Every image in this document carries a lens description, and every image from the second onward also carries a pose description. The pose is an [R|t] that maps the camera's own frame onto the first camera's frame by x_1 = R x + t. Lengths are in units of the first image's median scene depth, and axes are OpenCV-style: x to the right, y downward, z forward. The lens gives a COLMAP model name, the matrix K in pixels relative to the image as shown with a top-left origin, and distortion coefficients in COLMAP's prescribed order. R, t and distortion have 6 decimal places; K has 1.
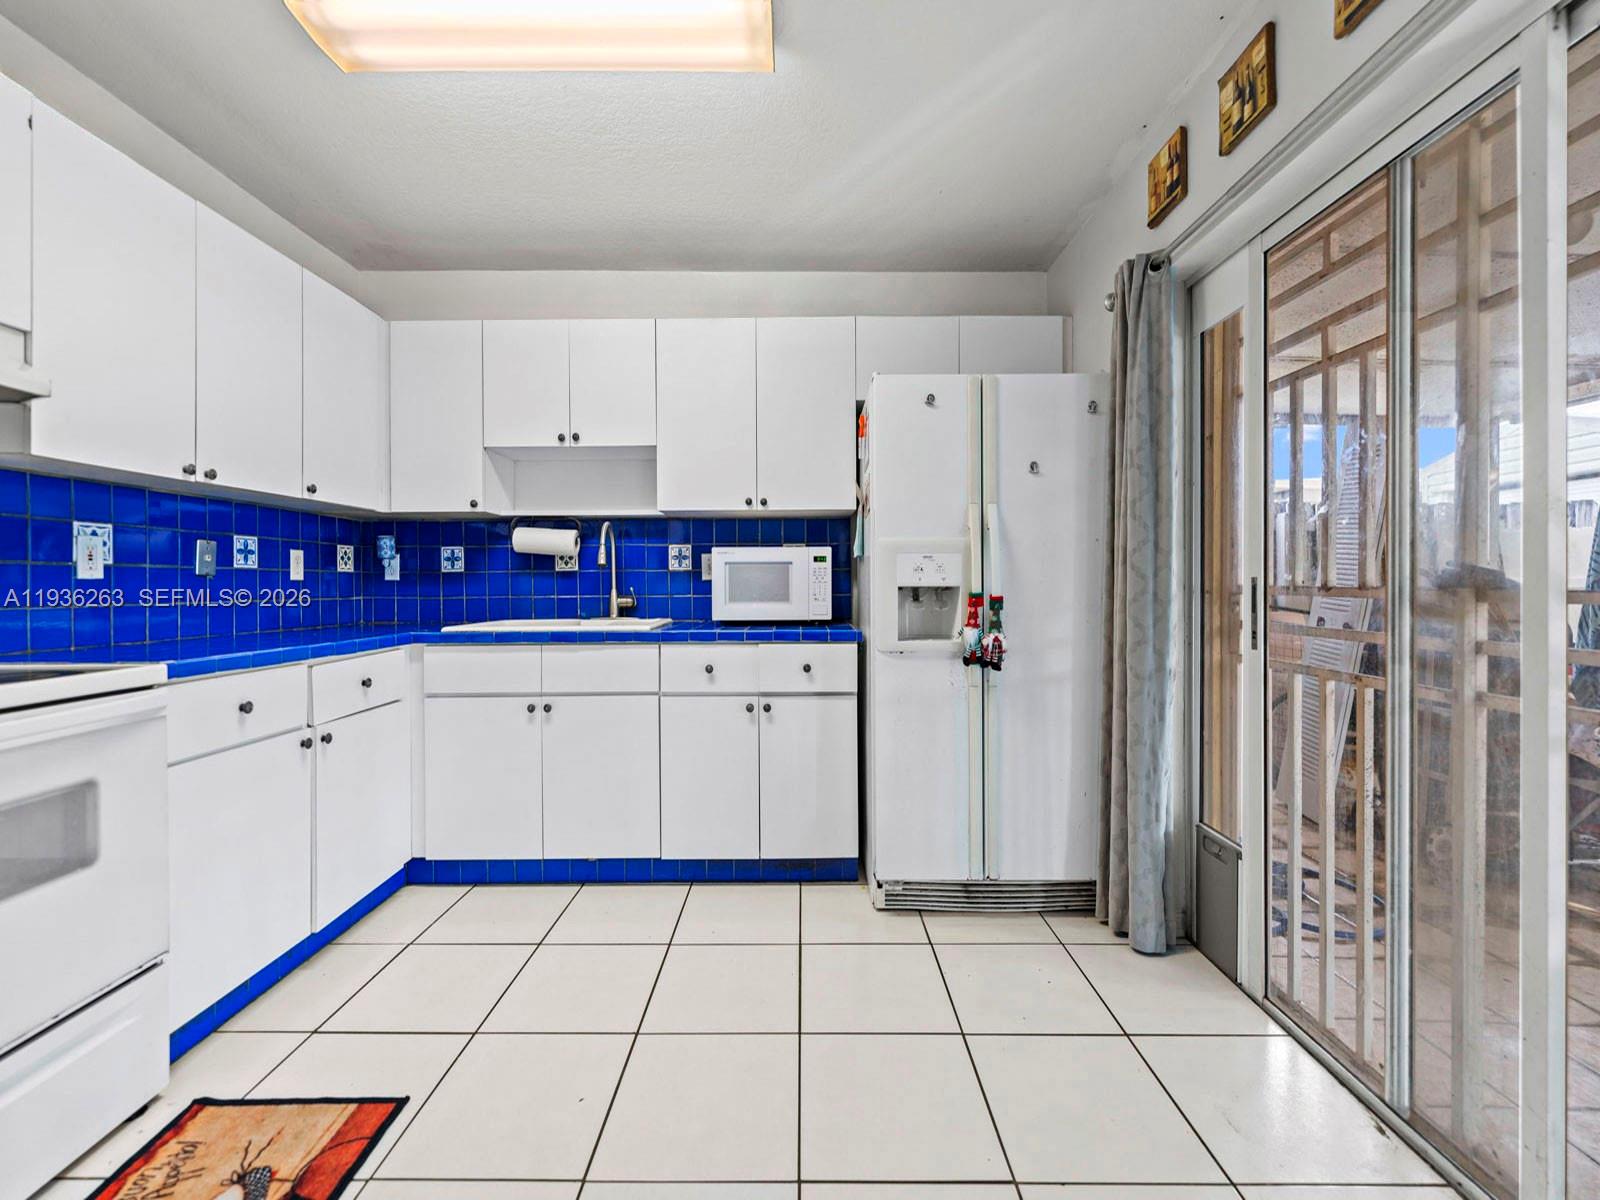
lens RADIAL K [[655.2, 0, 796.1], [0, 655.2, 590.8], [0, 0, 1]] dist [-0.001217, -0.000424]
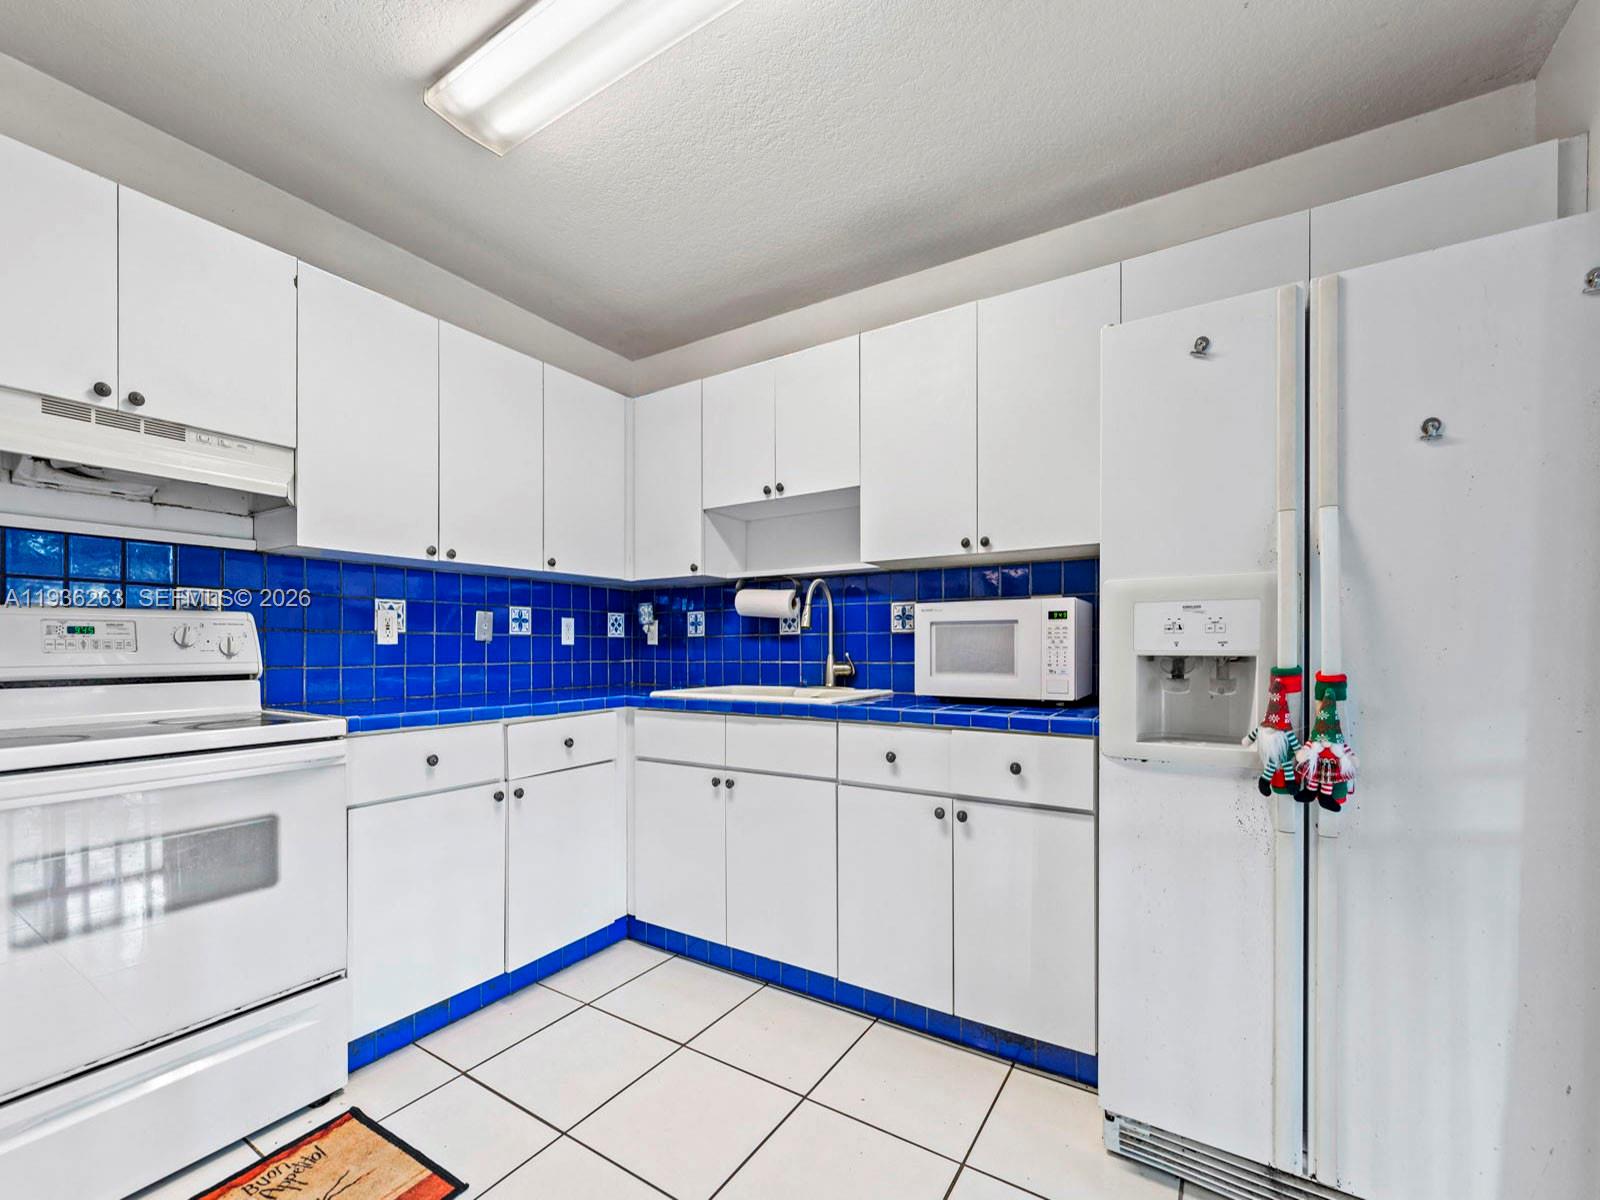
lens RADIAL K [[663.9, 0, 799.5], [0, 663.9, 653.2], [0, 0, 1]] dist [0.000900, -0.000428]
pose [[0.847661, 0.006728, -0.530495, 0.198299], [-0.007200, 0.999973, 0.001176, -0.006521], [0.530489, 0.002823, 0.847687, 0.259488]]
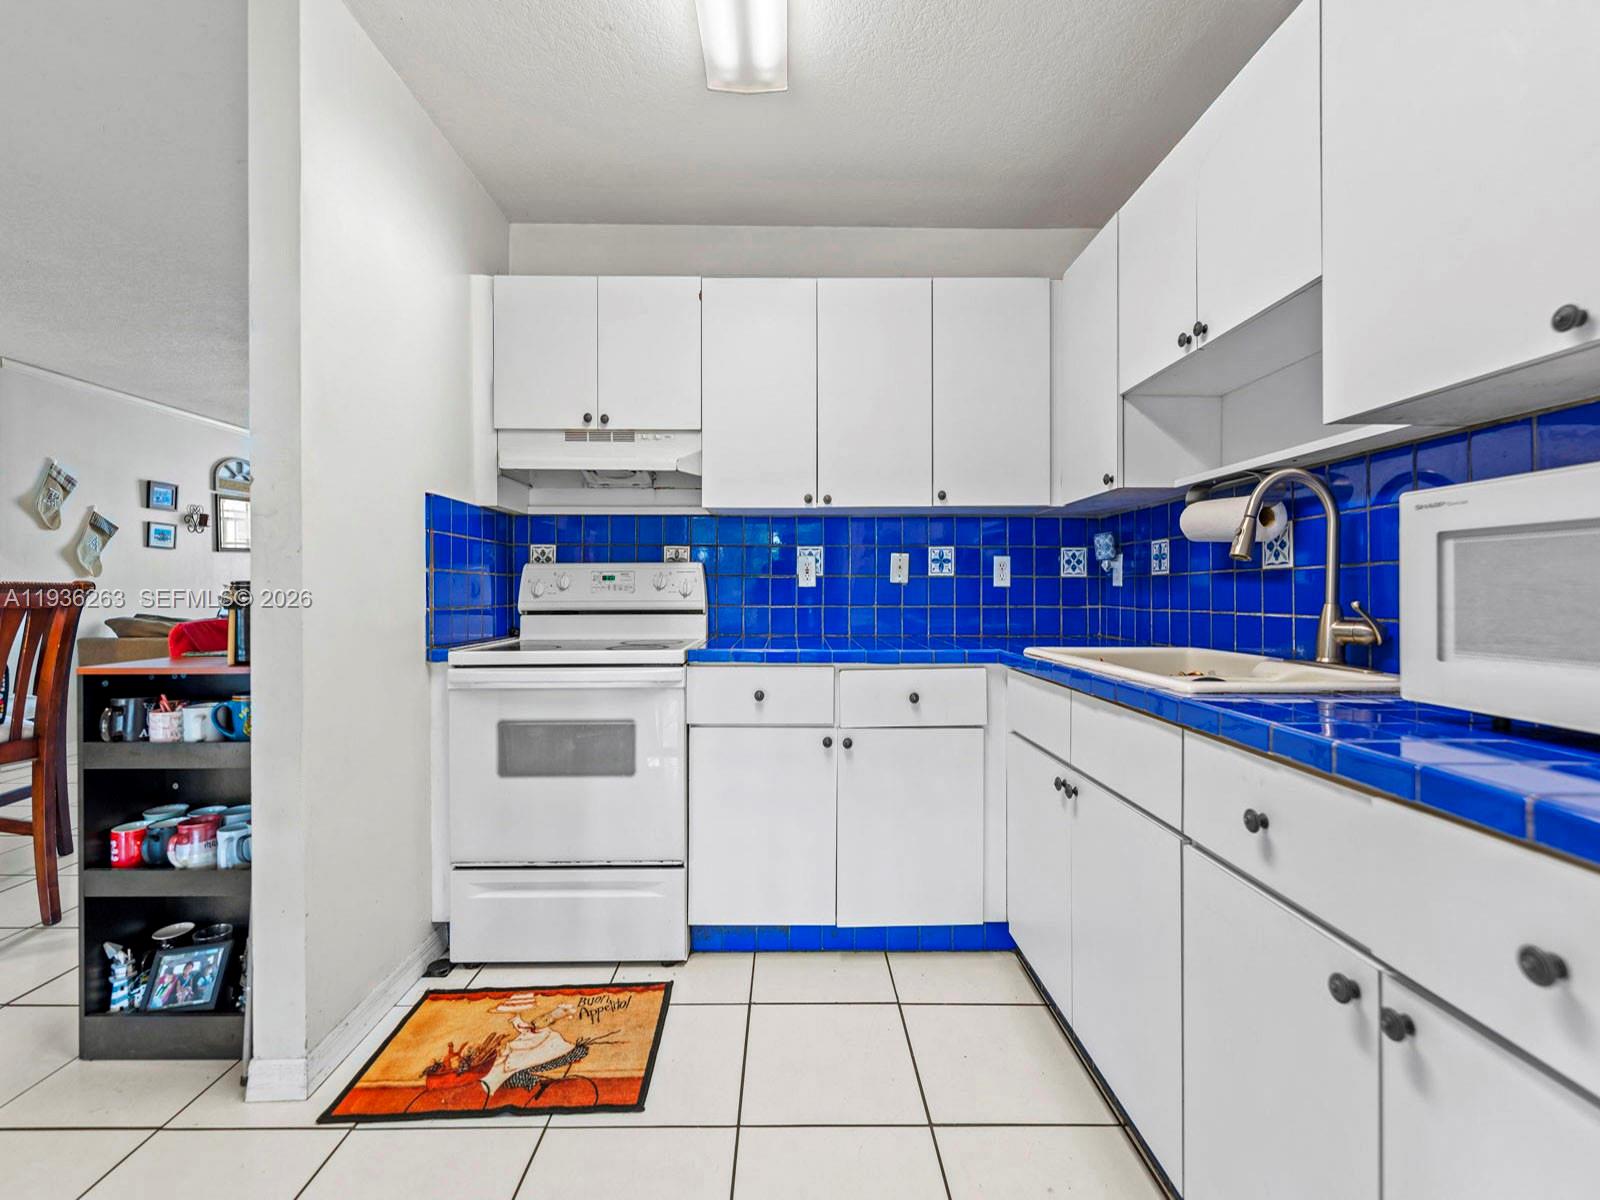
lens RADIAL K [[655.2, 0, 796.1], [0, 655.2, 590.8], [0, 0, 1]] dist [-0.001217, -0.000424]
pose [[0.015883, 0.005655, -0.999858, 0.240628], [-0.010917, 0.999925, 0.005482, -0.012969], [0.999814, 0.010829, 0.015944, 0.725191]]
